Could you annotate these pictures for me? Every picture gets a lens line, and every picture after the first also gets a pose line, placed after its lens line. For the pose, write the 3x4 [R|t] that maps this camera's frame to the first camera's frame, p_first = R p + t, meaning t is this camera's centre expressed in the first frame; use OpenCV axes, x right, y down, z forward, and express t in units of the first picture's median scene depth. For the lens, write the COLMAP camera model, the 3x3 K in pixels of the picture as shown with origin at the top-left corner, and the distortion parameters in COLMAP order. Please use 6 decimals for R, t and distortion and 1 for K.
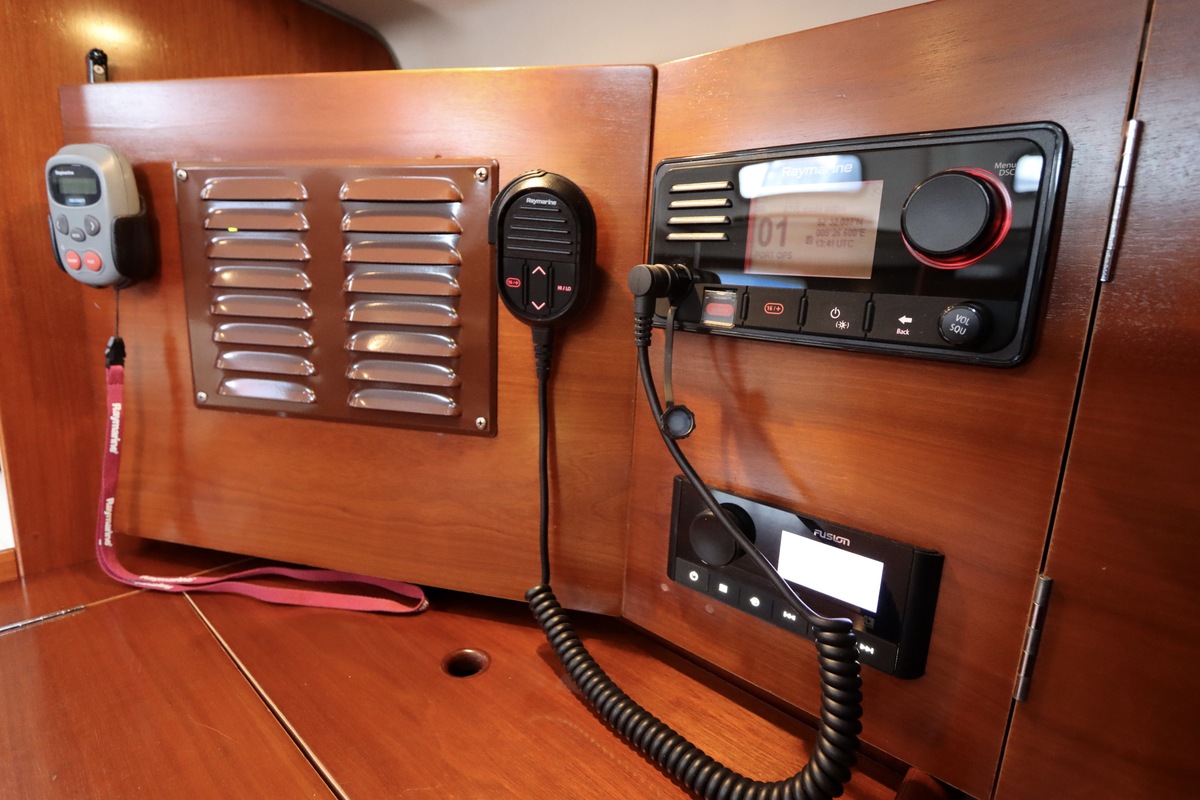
lens RADIAL K [[619.6, 0, 597.2], [0, 619.6, 394.9], [0, 0, 1]] dist [-0.025715, 0.000136]
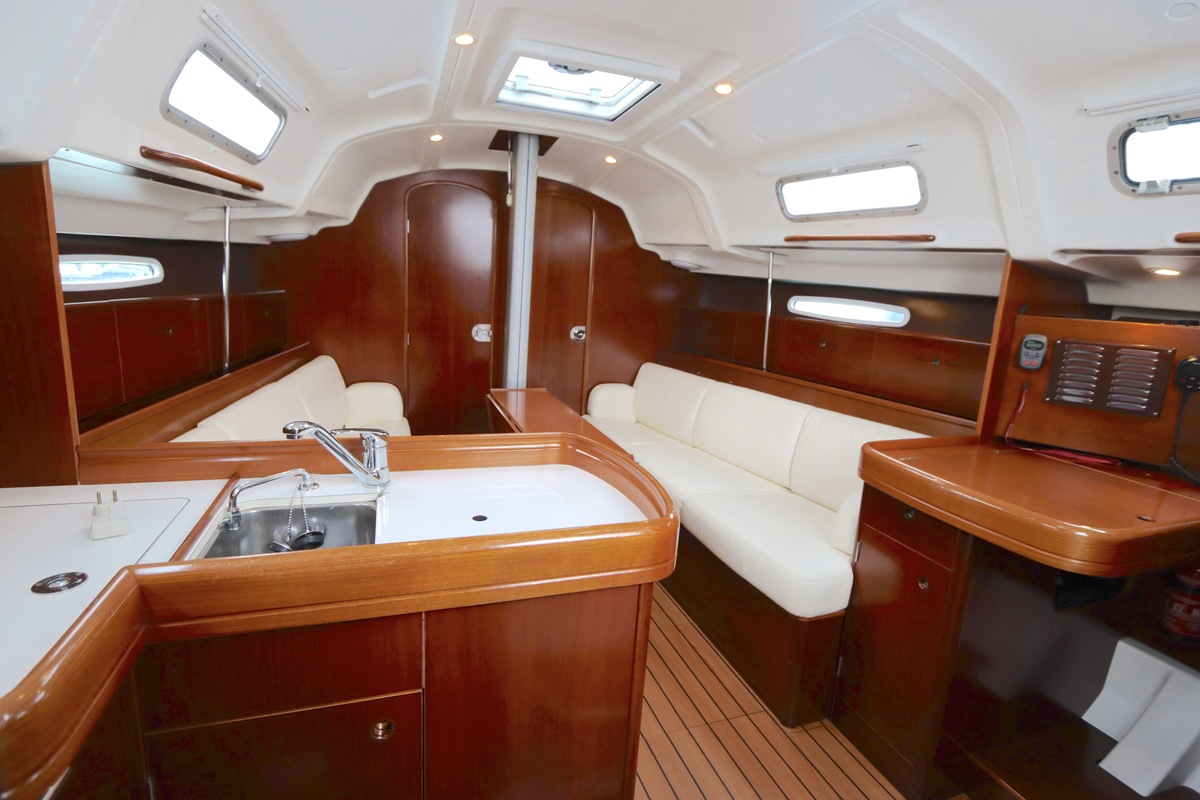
lens RADIAL K [[584.5, 0, 600.0], [0, 584.5, 395.6], [0, 0, 1]] dist [-0.018272, 0.000310]
pose [[0.879015, 0.095224, -0.467189, -1.570032], [-0.104270, 0.994528, 0.006523, 0.269062], [0.465253, 0.042980, 0.884134, -3.756702]]
